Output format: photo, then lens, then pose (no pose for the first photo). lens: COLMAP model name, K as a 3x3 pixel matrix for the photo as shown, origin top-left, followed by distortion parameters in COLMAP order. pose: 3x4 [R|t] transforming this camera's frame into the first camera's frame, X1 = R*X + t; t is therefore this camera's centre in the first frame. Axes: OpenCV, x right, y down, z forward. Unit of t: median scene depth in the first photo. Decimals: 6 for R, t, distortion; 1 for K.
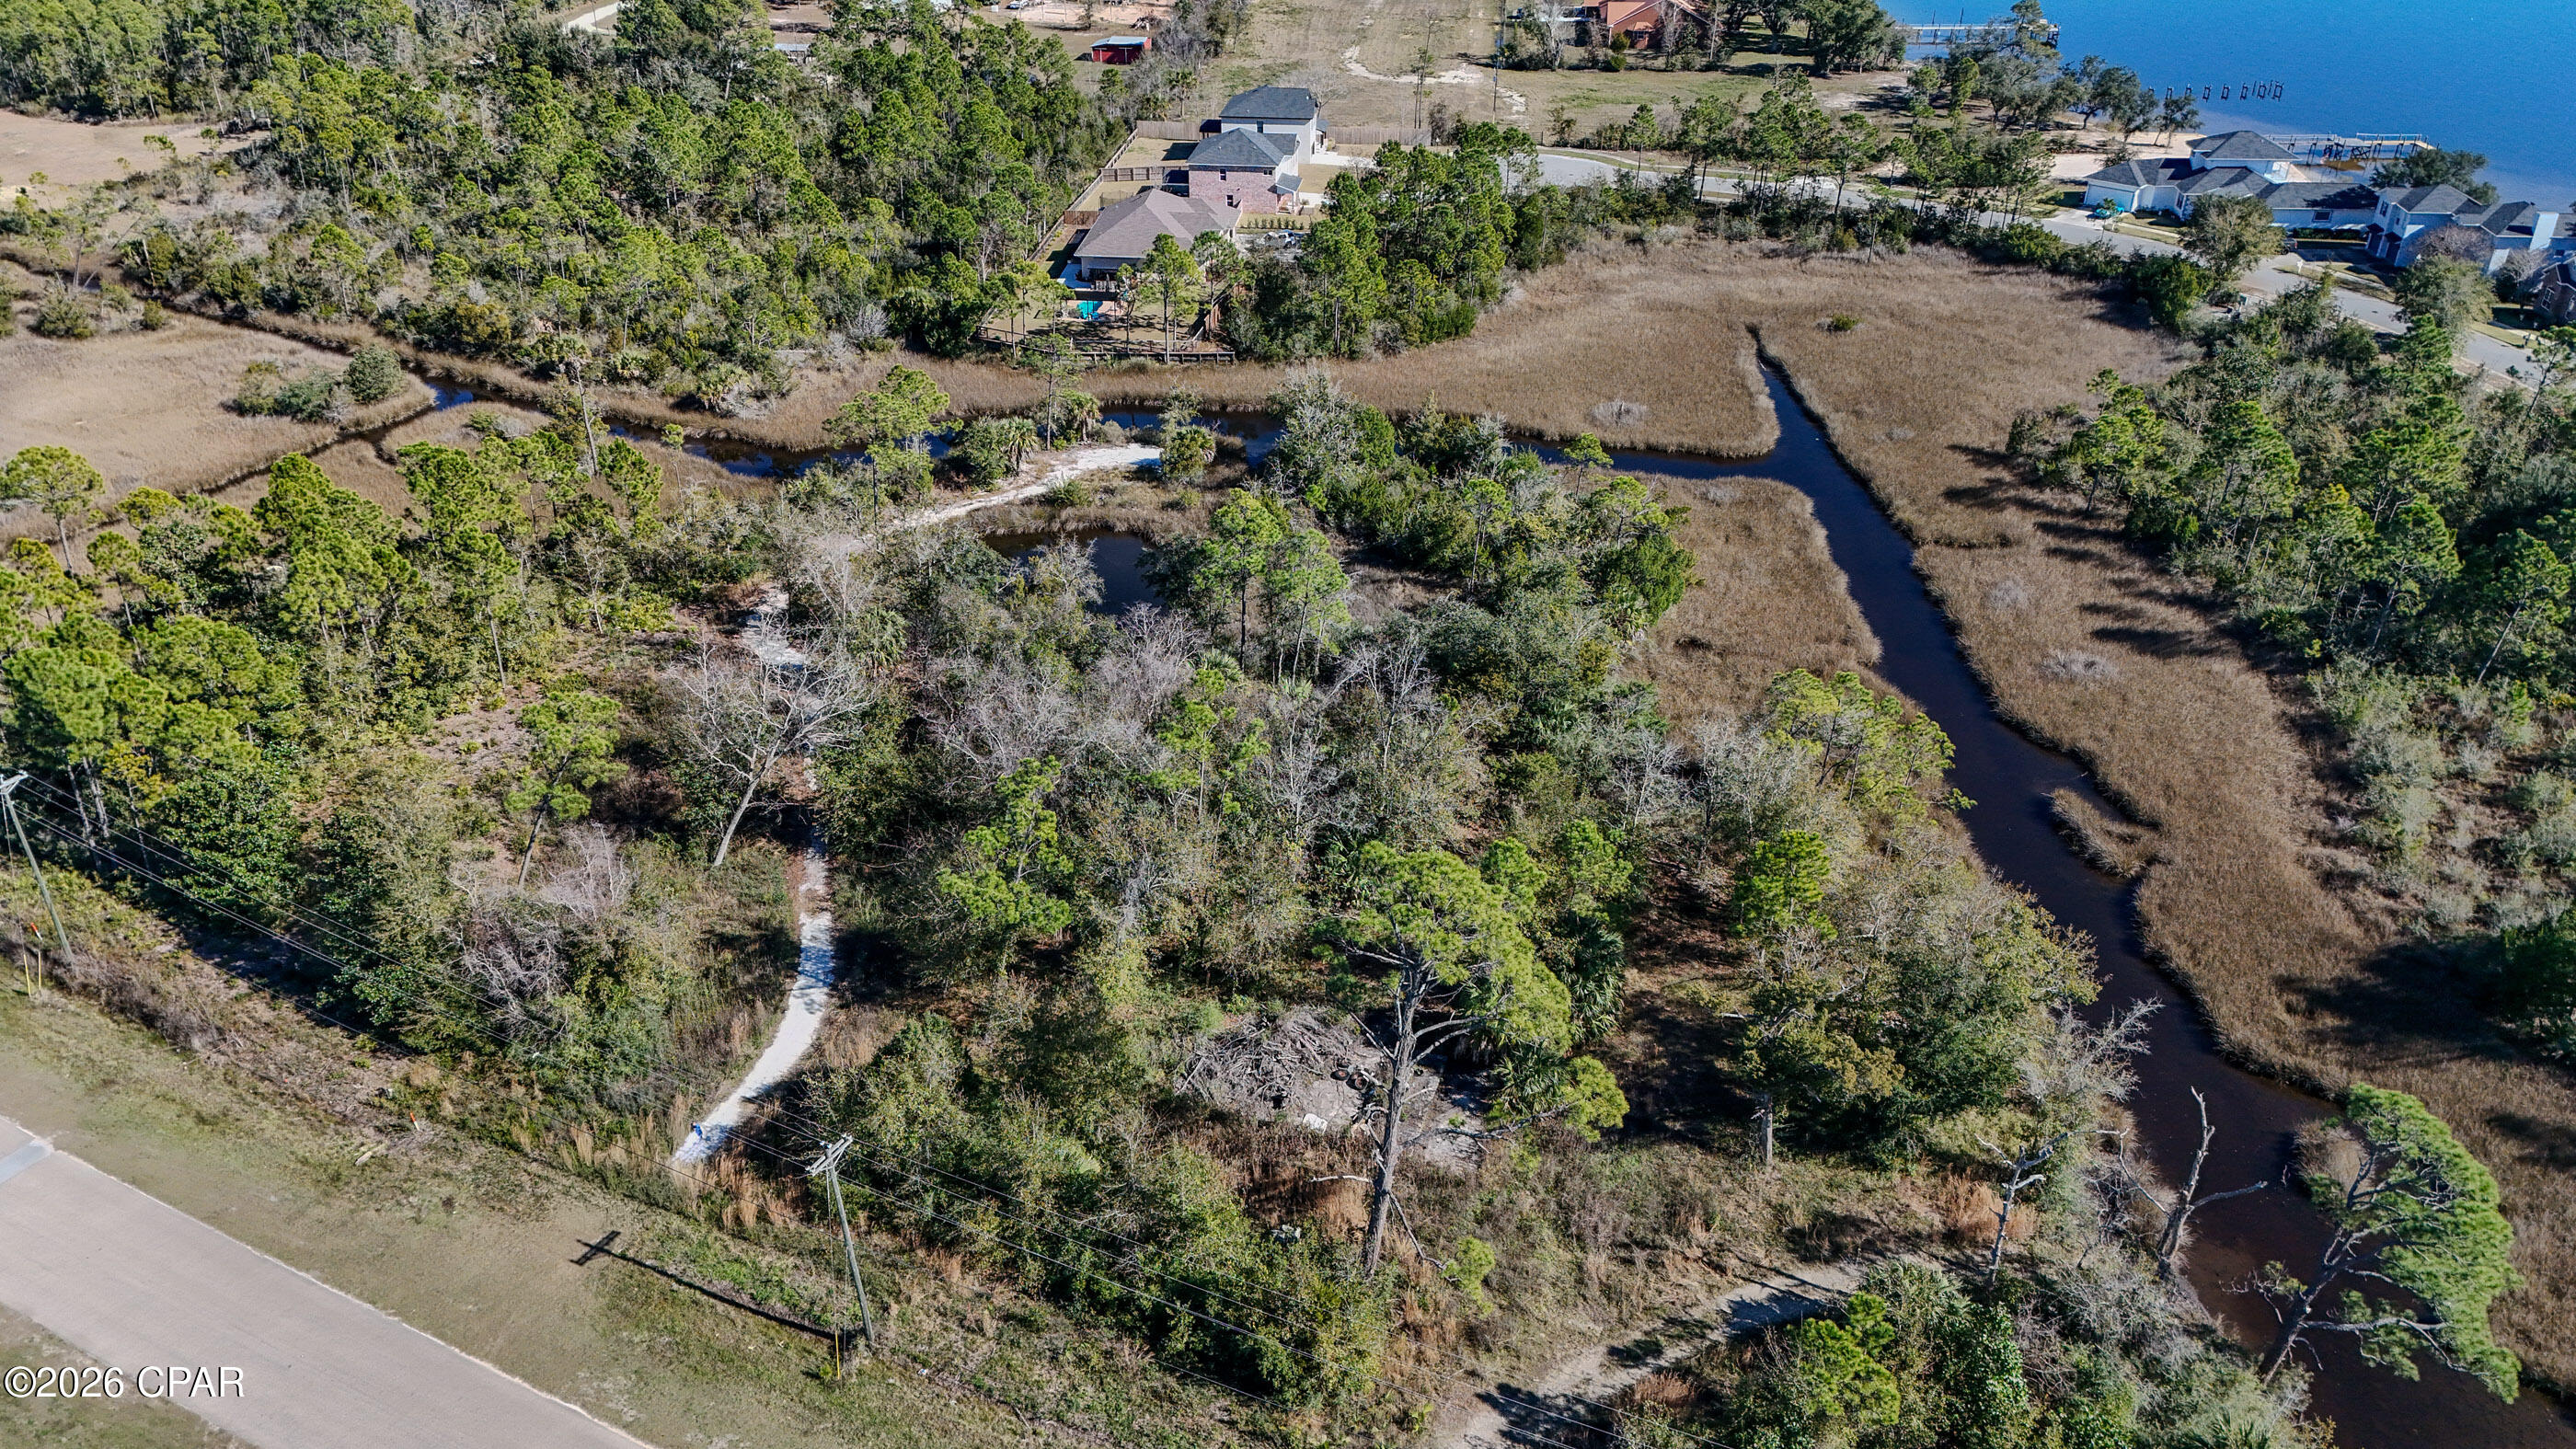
lens RADIAL K [[1868.5, 0, 1288.0], [0, 1868.5, 724.5], [0, 0, 1]] dist [0.047718, -0.045893]
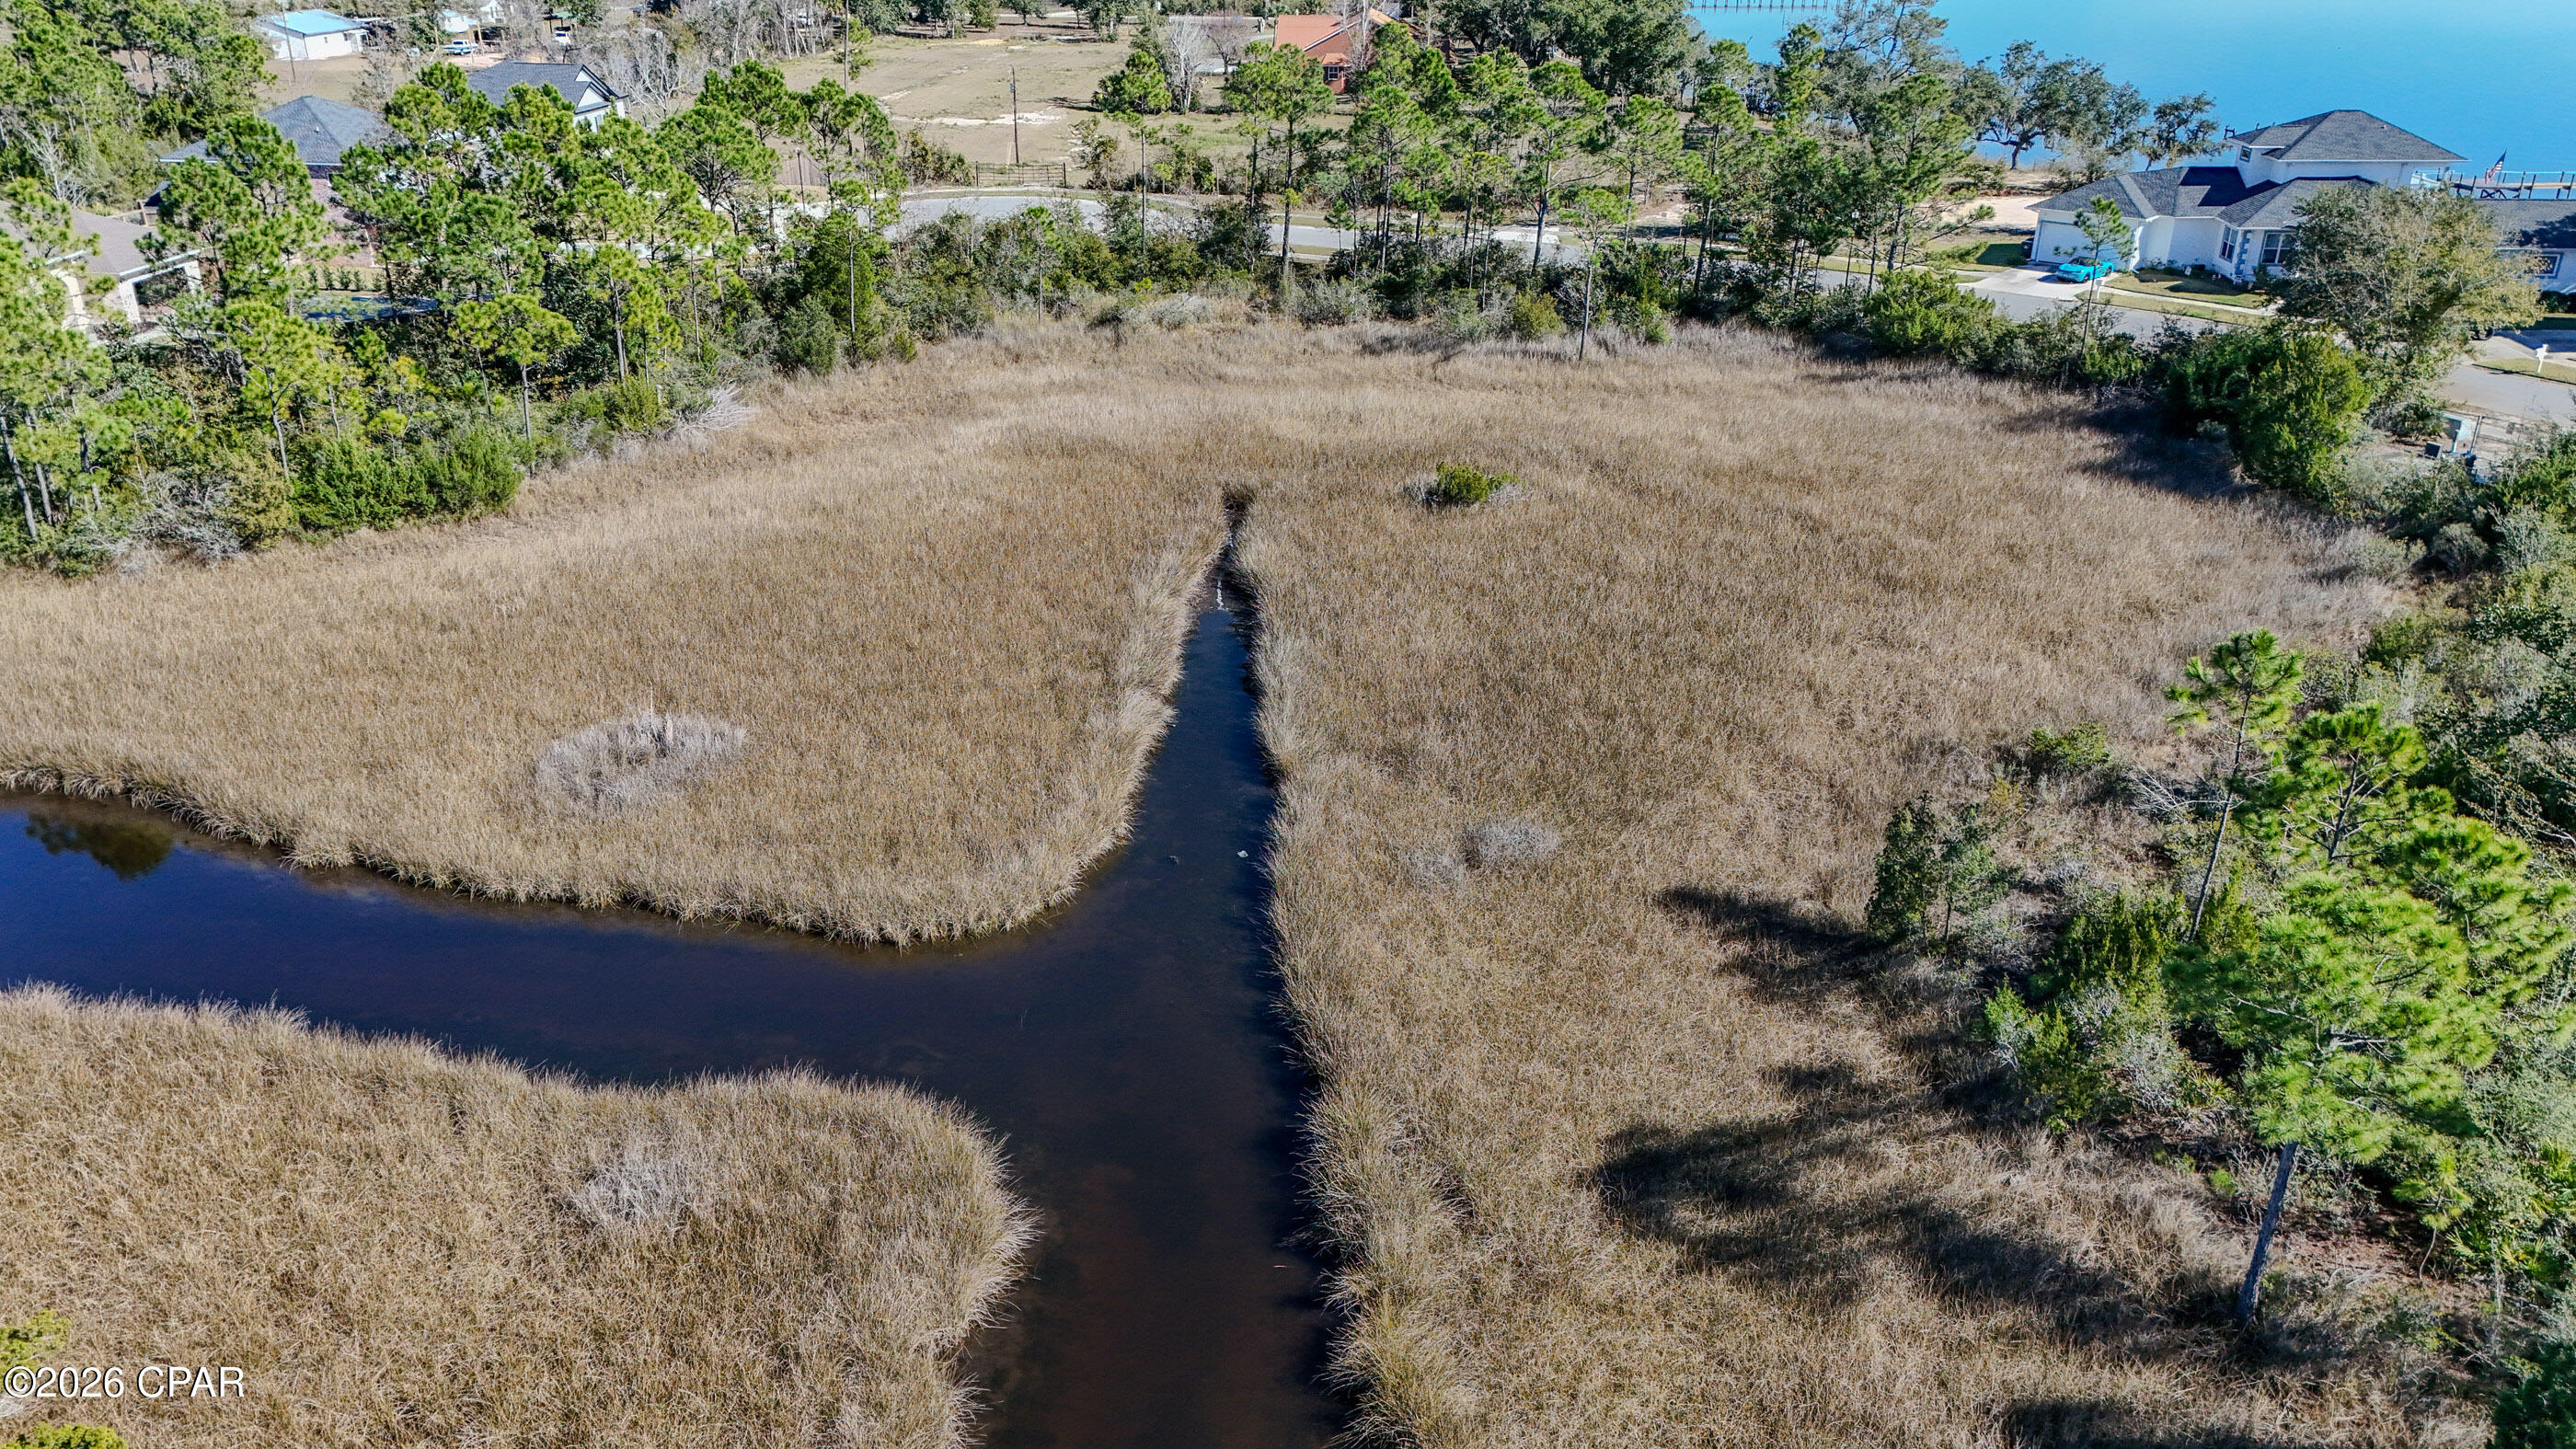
lens RADIAL K [[1868.5, 0, 1288.0], [0, 1868.5, 724.5], [0, 0, 1]] dist [0.047718, -0.045893]
pose [[0.999366, -0.009041, 0.034423, 0.227192], [0.012432, 0.994947, -0.099632, -0.116505], [-0.033348, 0.099996, 0.994429, 0.574260]]
